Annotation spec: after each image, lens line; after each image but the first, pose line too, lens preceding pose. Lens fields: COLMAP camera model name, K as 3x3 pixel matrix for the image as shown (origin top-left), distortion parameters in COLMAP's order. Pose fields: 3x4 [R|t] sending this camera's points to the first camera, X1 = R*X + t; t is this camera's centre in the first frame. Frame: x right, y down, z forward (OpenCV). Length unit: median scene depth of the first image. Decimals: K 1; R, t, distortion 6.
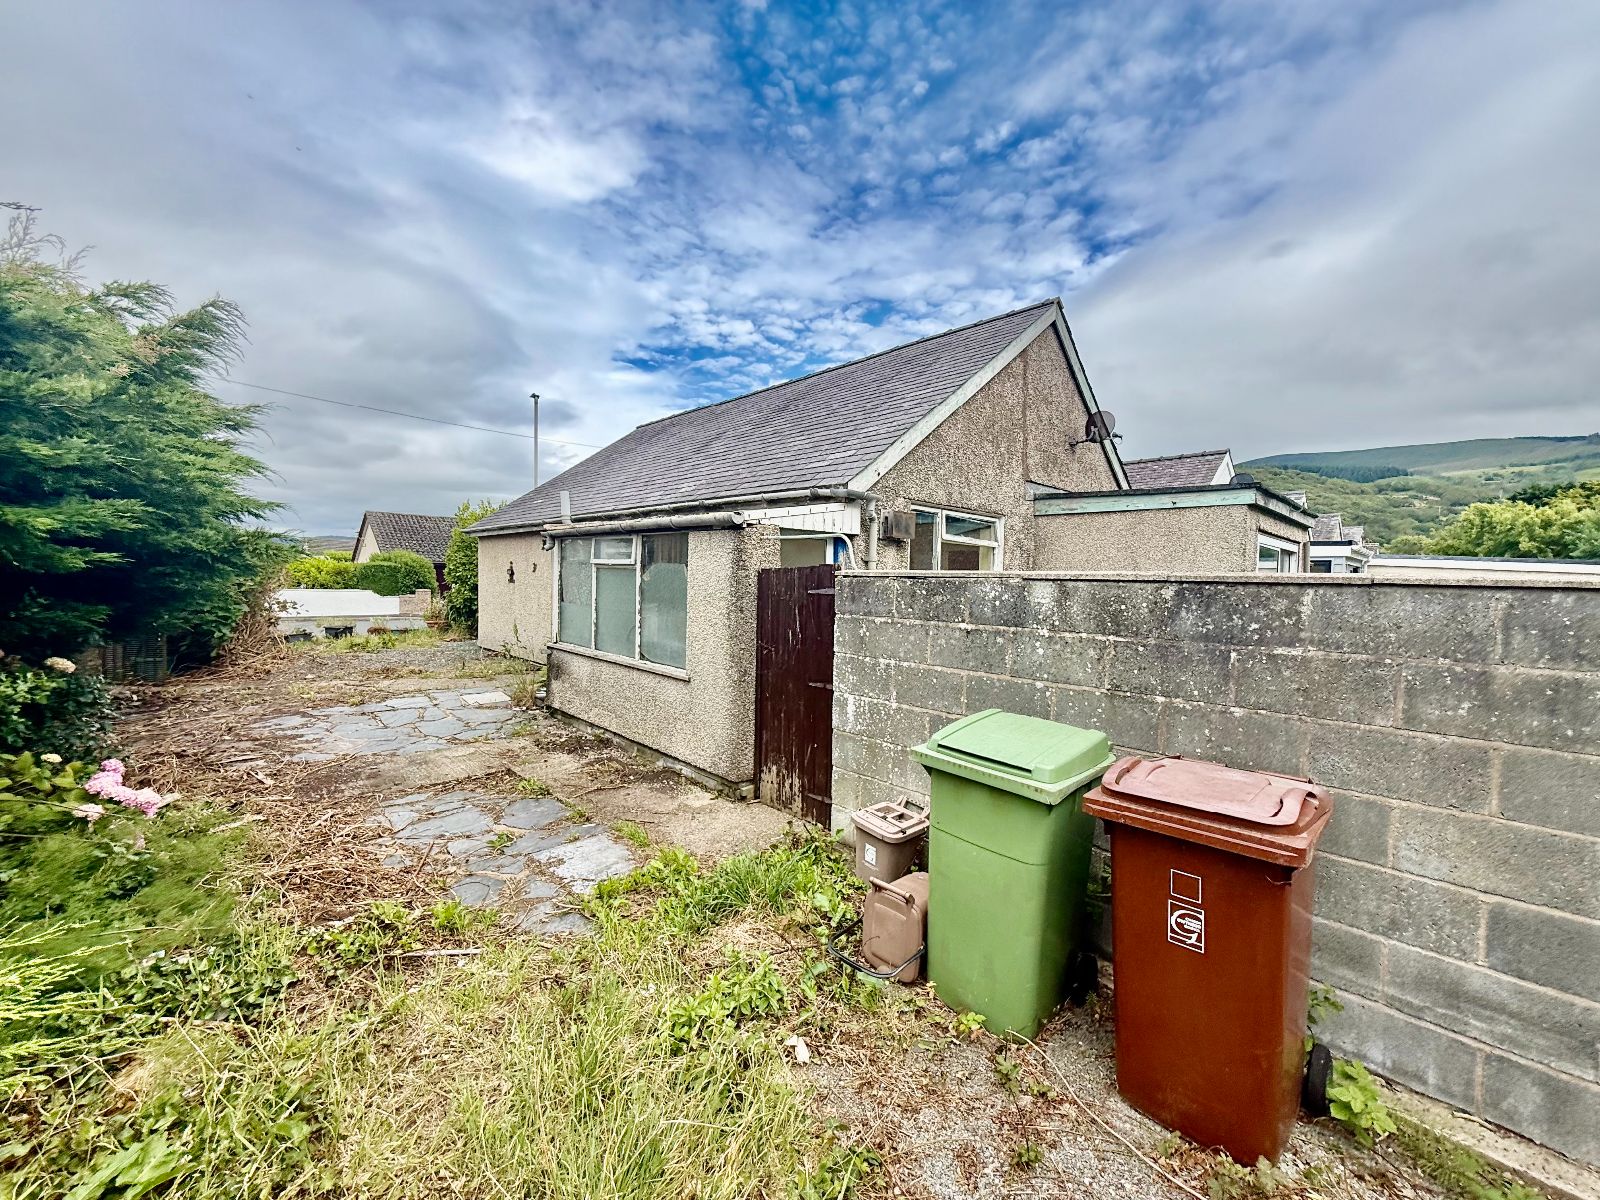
lens RADIAL K [[631.8, 0, 806.4], [0, 631.8, 597.4], [0, 0, 1]] dist [-0.002170, 0.001167]
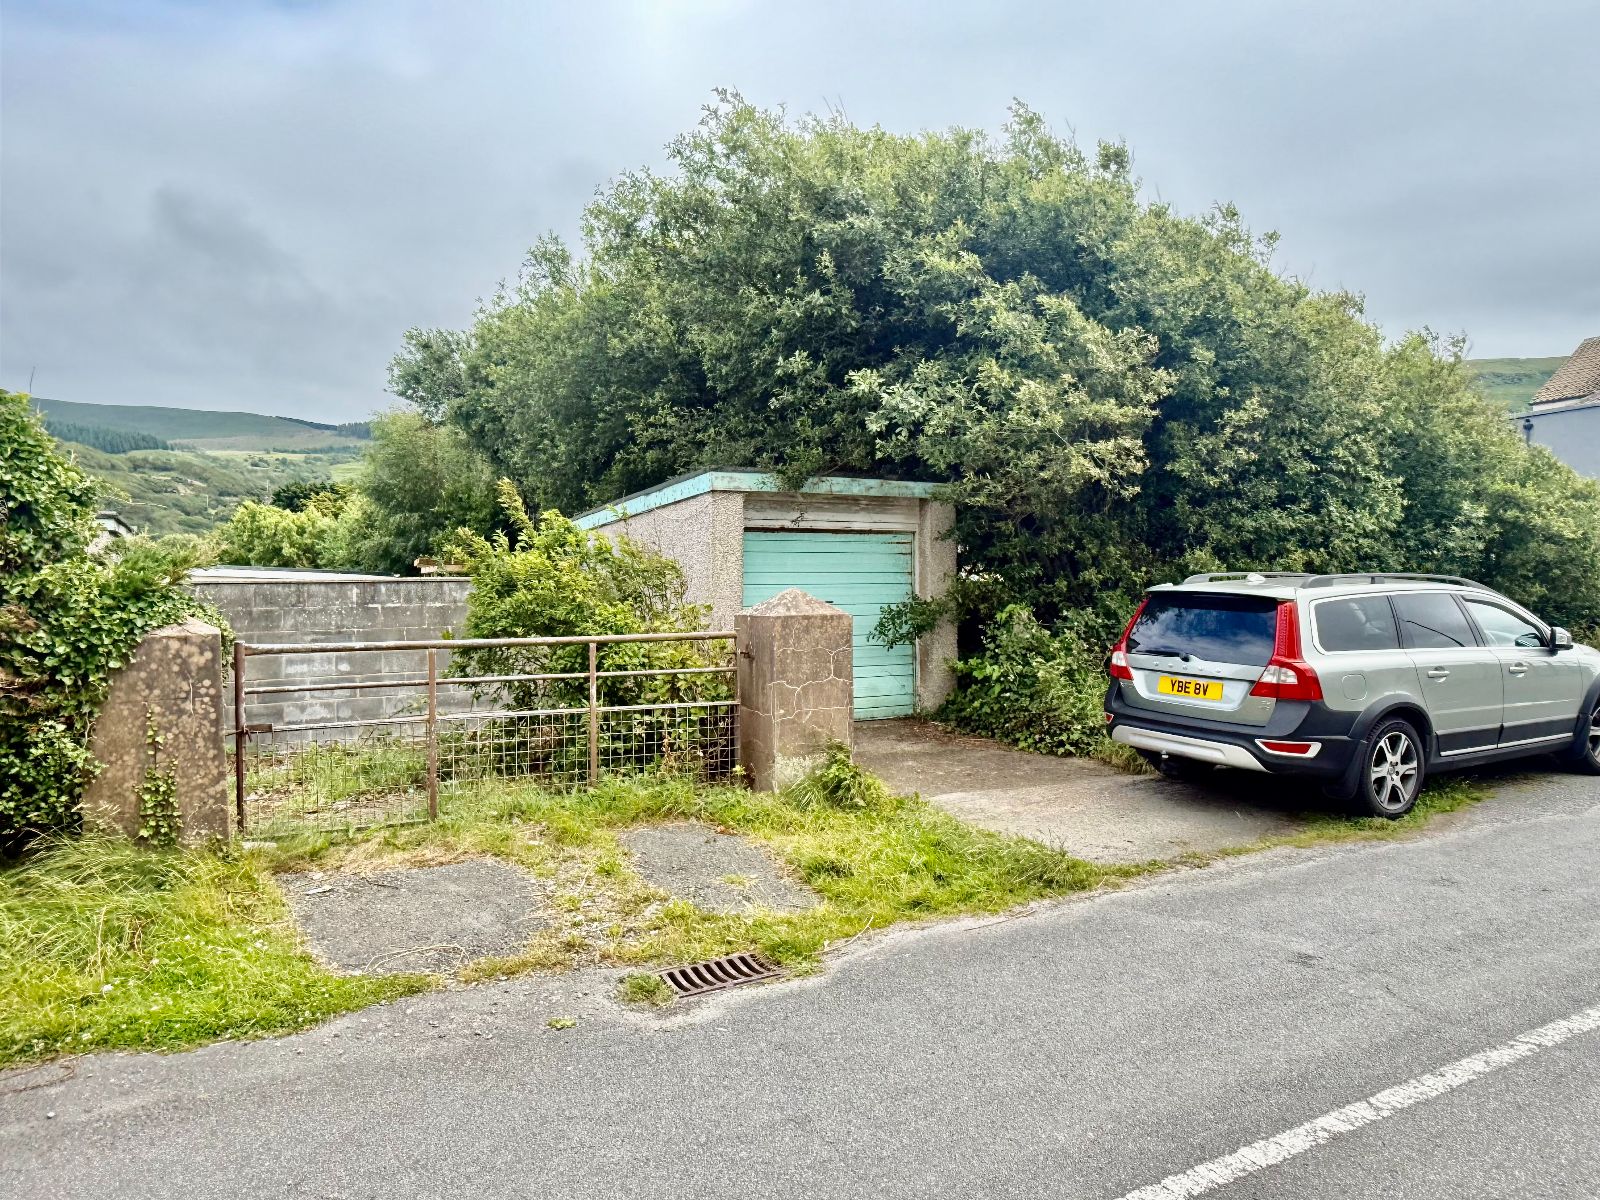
lens RADIAL K [[1038.7, 0, 803.6], [0, 1038.7, 612.2], [0, 0, 1]] dist [0.000203, 0.006691]
pose [[0.264586, -0.044200, 0.963349, -1.181798], [0.058471, 0.997847, 0.029724, 0.049401], [-0.962588, 0.048463, 0.266600, -1.128695]]
